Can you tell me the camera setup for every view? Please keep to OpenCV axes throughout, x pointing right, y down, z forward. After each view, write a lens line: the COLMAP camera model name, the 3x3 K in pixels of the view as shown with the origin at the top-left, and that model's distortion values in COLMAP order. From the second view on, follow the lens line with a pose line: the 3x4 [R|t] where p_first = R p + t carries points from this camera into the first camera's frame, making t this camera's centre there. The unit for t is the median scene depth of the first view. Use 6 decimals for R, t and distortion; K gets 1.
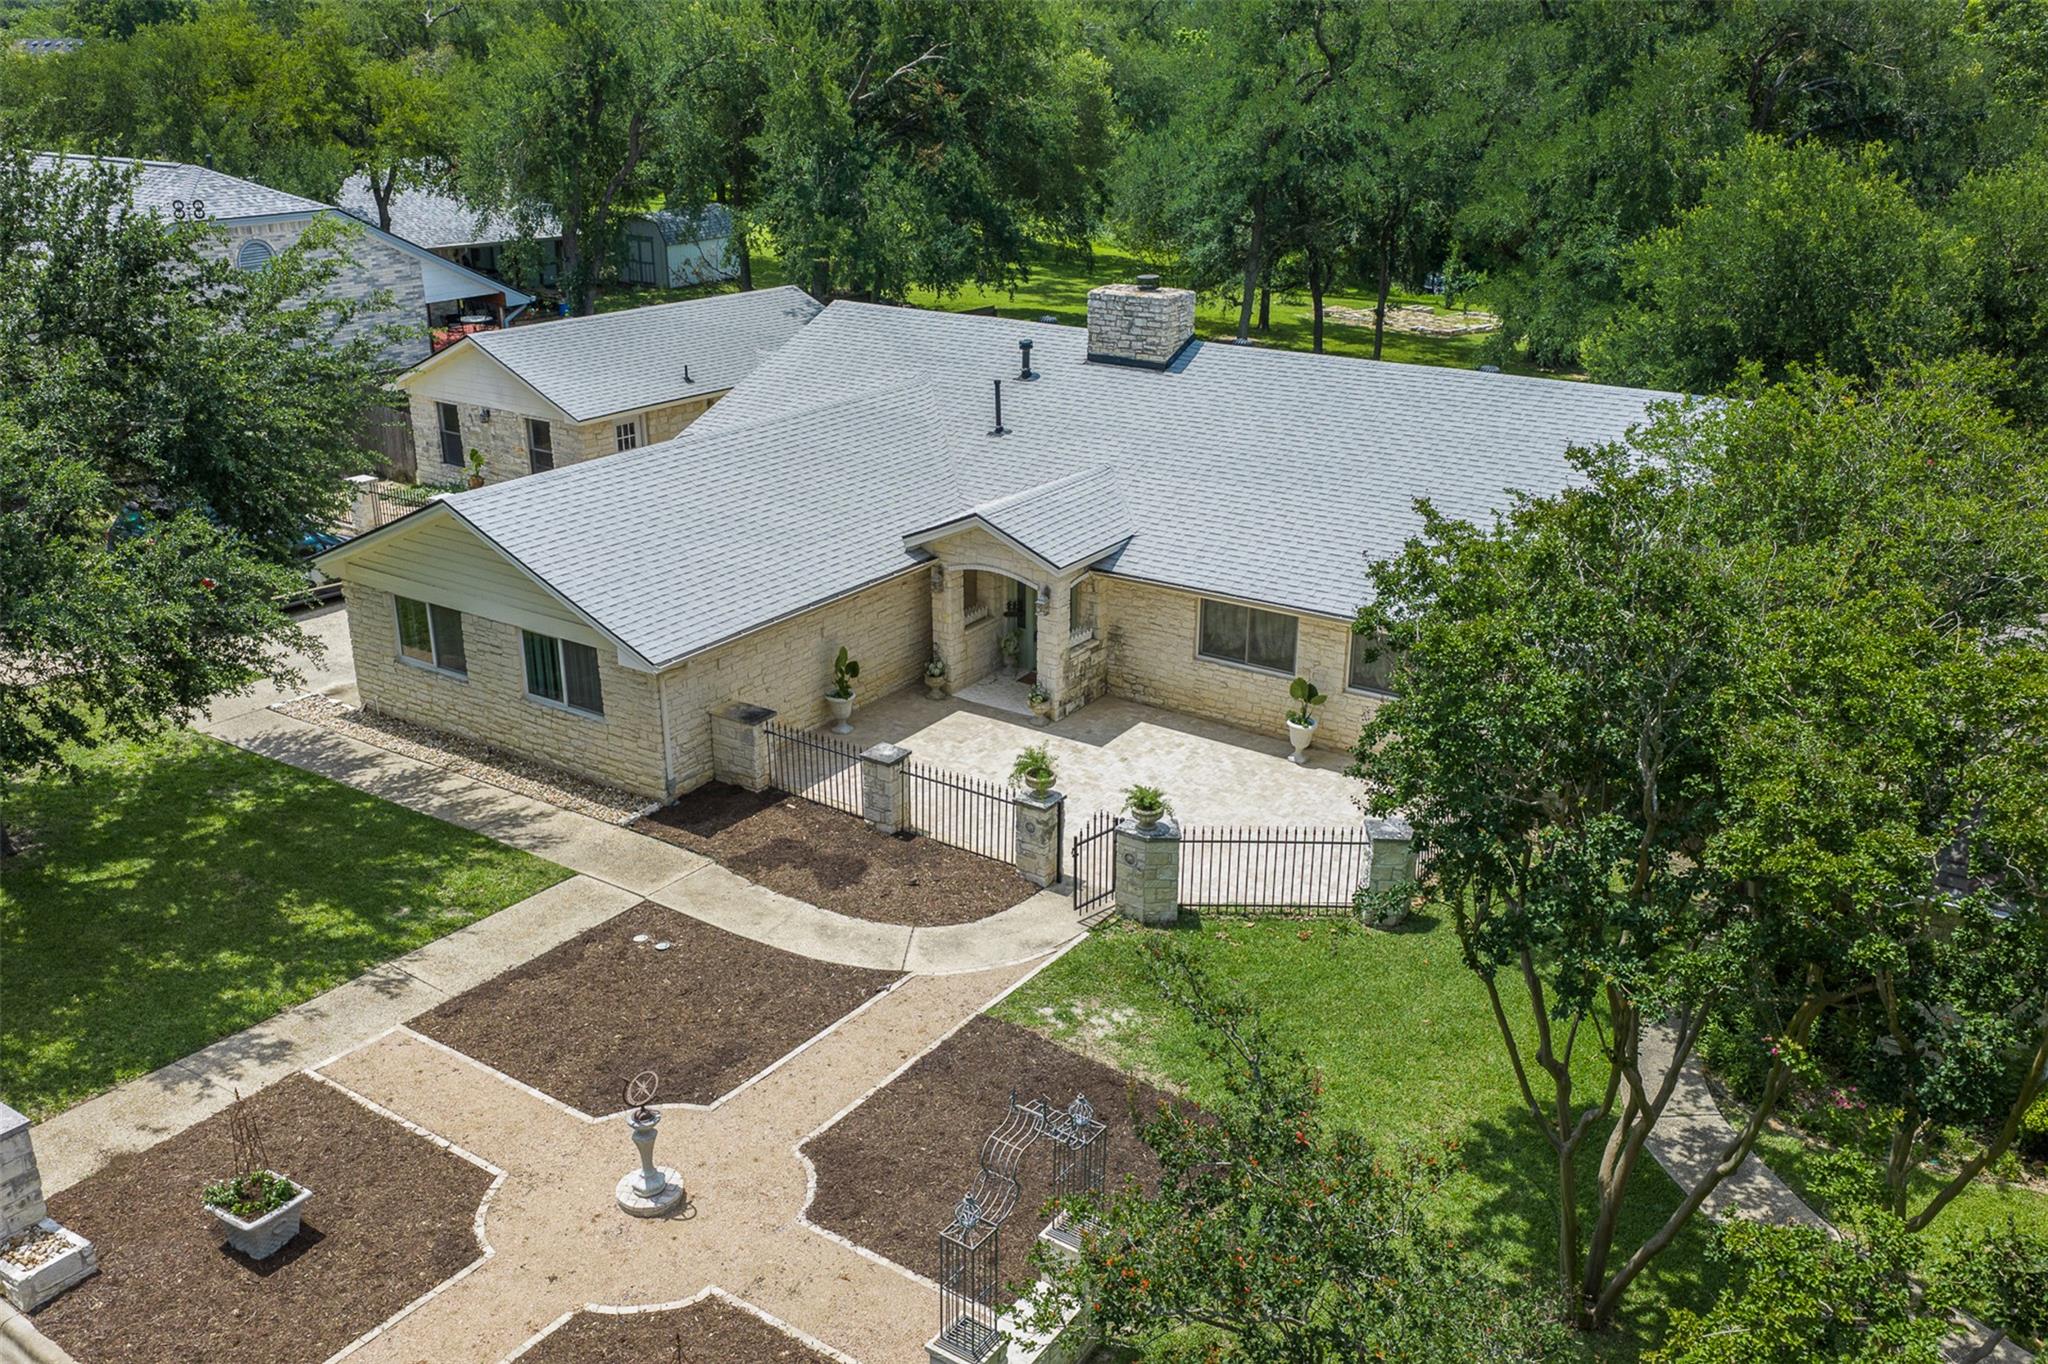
lens RADIAL K [[1739.8, 0, 1025.3], [0, 1739.8, 667.7], [0, 0, 1]] dist [0.034137, -0.050280]
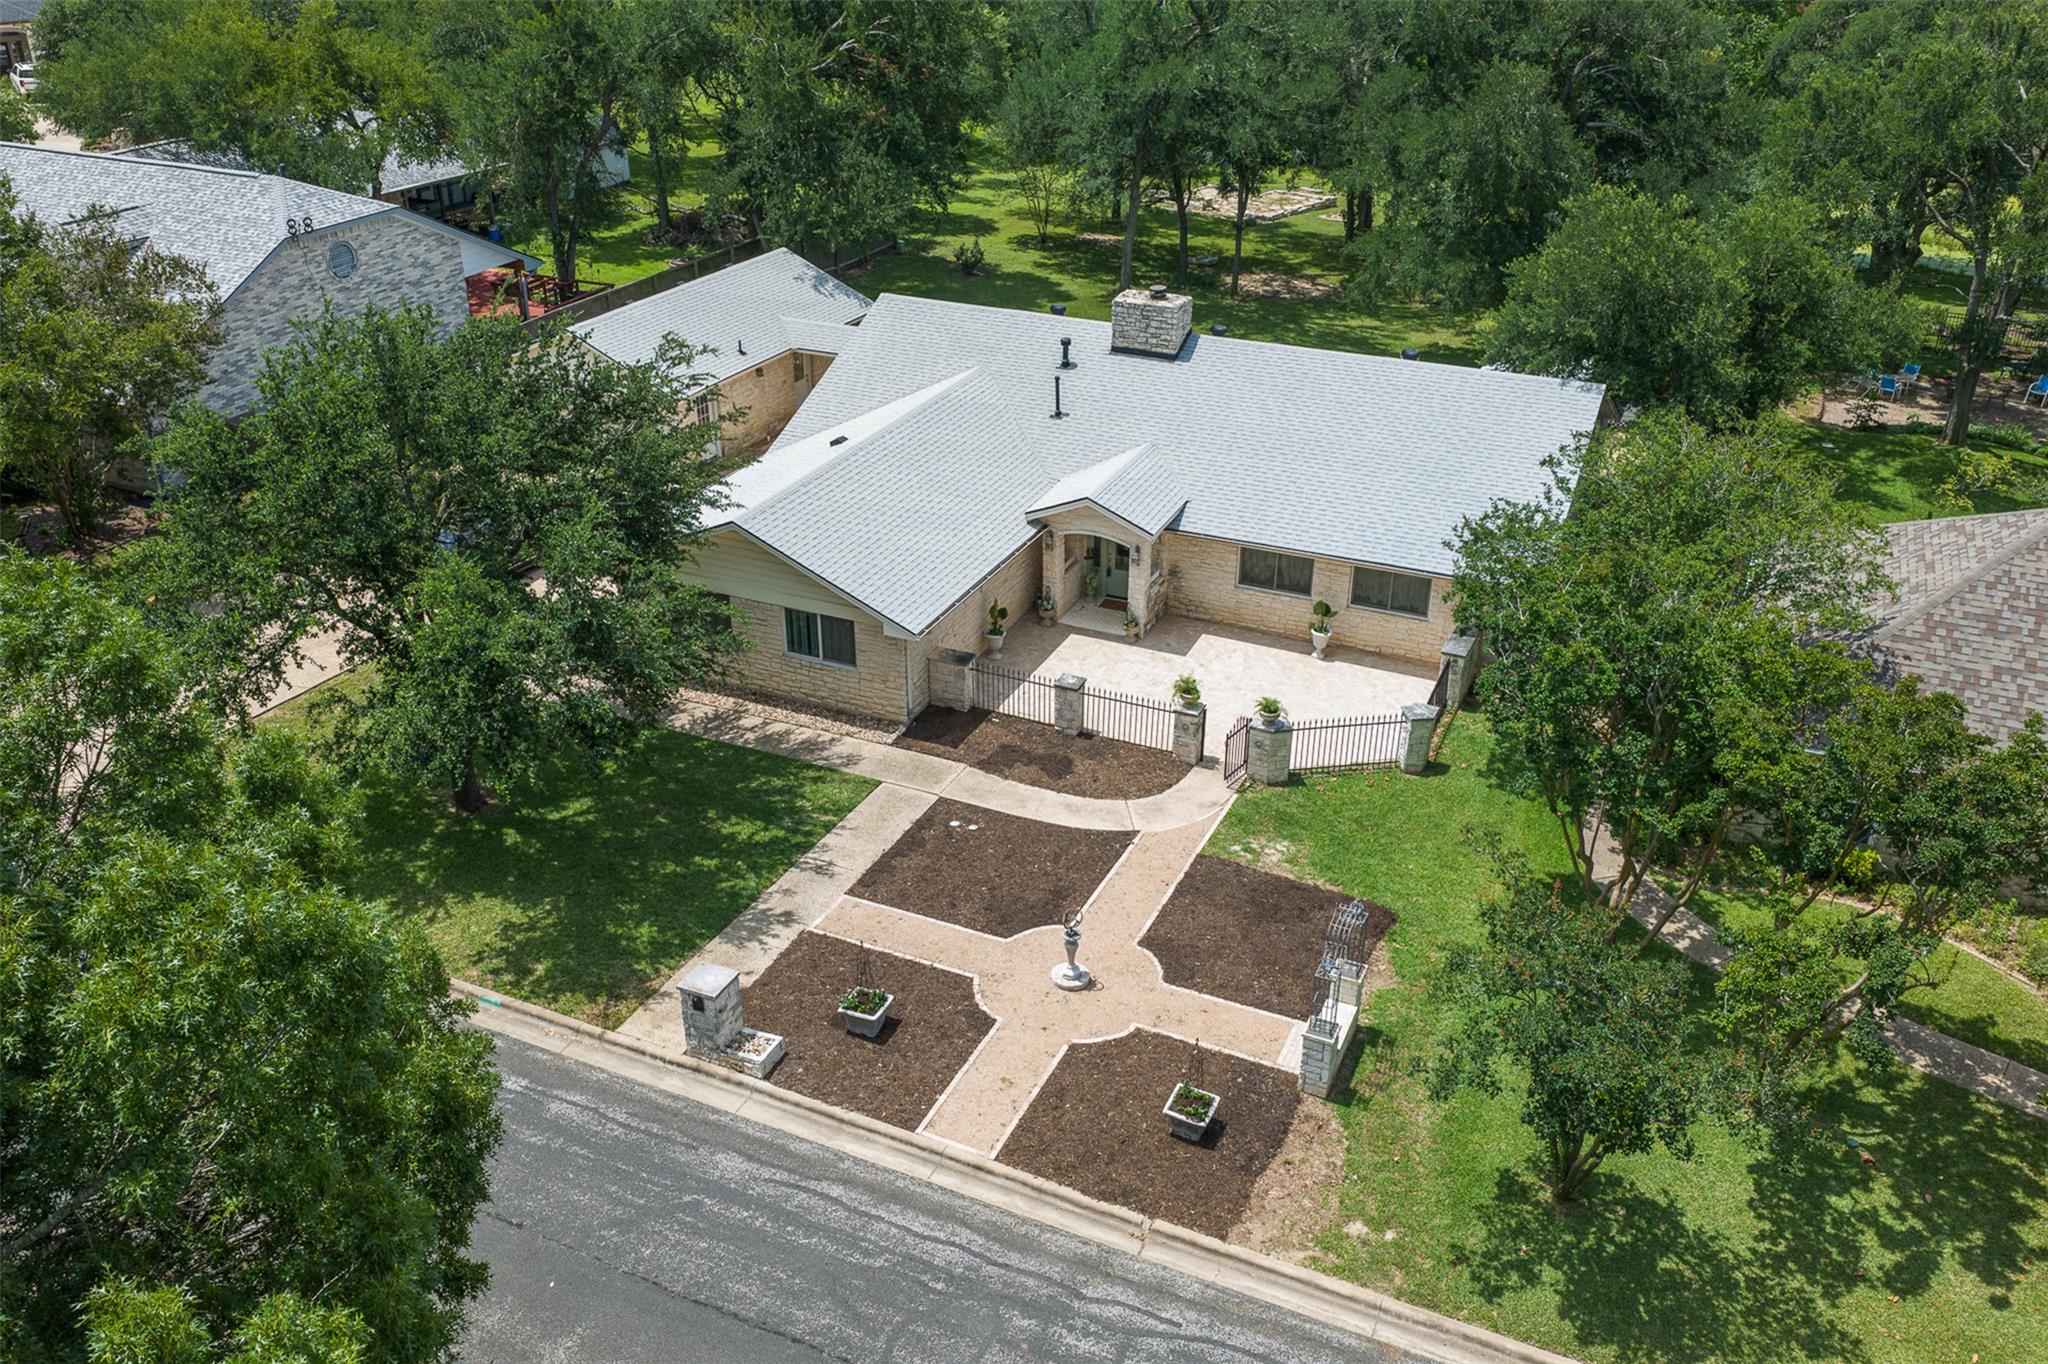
lens RADIAL K [[1739.8, 0, 1023.1], [0, 1739.8, 684.8], [0, 0, 1]] dist [0.034137, -0.050280]
pose [[0.985969, -0.078040, 0.147564, -0.326999], [0.058498, 0.989465, 0.132424, -0.140529], [-0.156343, -0.121933, 0.980147, -0.418218]]
